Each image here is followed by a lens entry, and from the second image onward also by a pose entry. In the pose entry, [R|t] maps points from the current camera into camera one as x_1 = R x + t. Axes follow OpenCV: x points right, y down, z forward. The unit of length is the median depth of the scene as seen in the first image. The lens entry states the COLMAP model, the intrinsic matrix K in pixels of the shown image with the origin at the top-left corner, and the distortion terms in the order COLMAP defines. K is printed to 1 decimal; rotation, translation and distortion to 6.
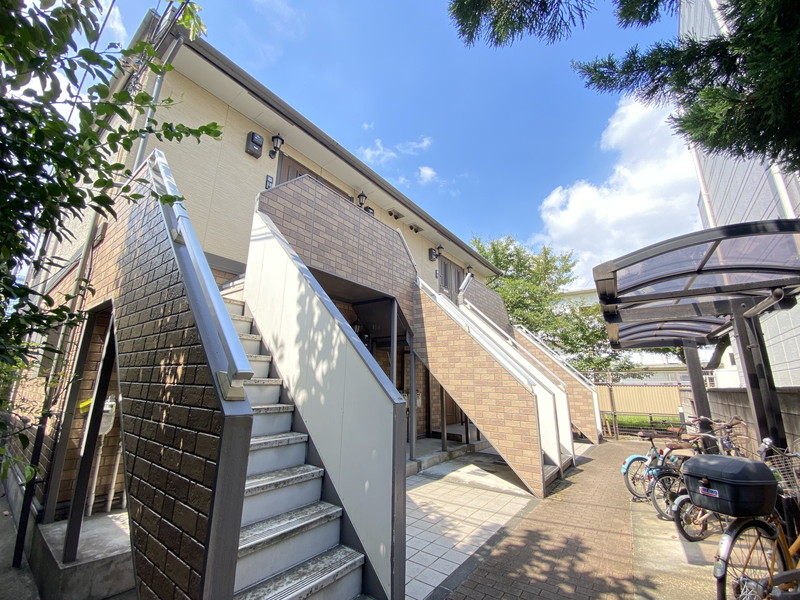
lens RADIAL K [[325.9, 0, 395.1], [0, 325.9, 299.9], [0, 0, 1]] dist [-0.007639, -0.001608]
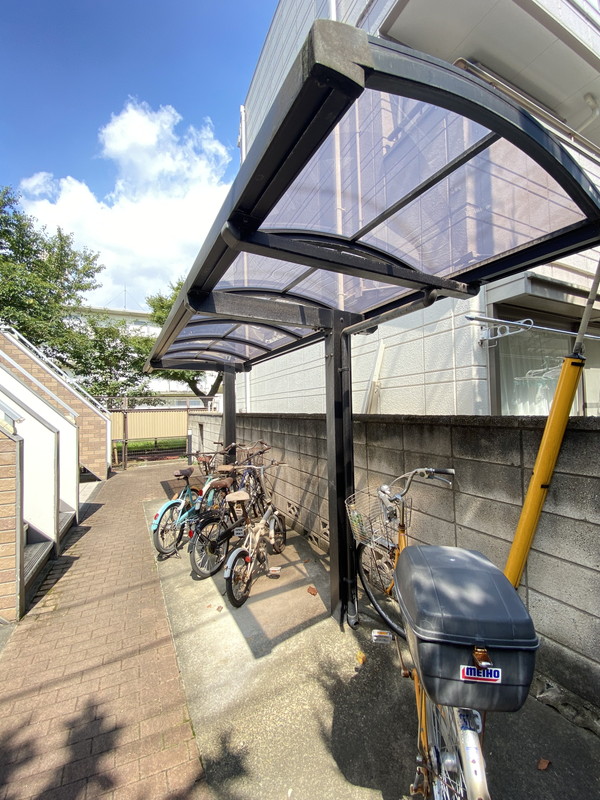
lens RADIAL K [[325.9, 0, 298.7], [0, 325.9, 397.2], [0, 0, 1]] dist [-0.007639, -0.001608]
pose [[0.461758, 0.004049, 0.886997, 0.097326], [-0.193939, 0.976255, 0.096505, 0.050401], [-0.865545, -0.216585, 0.451579, 0.215638]]
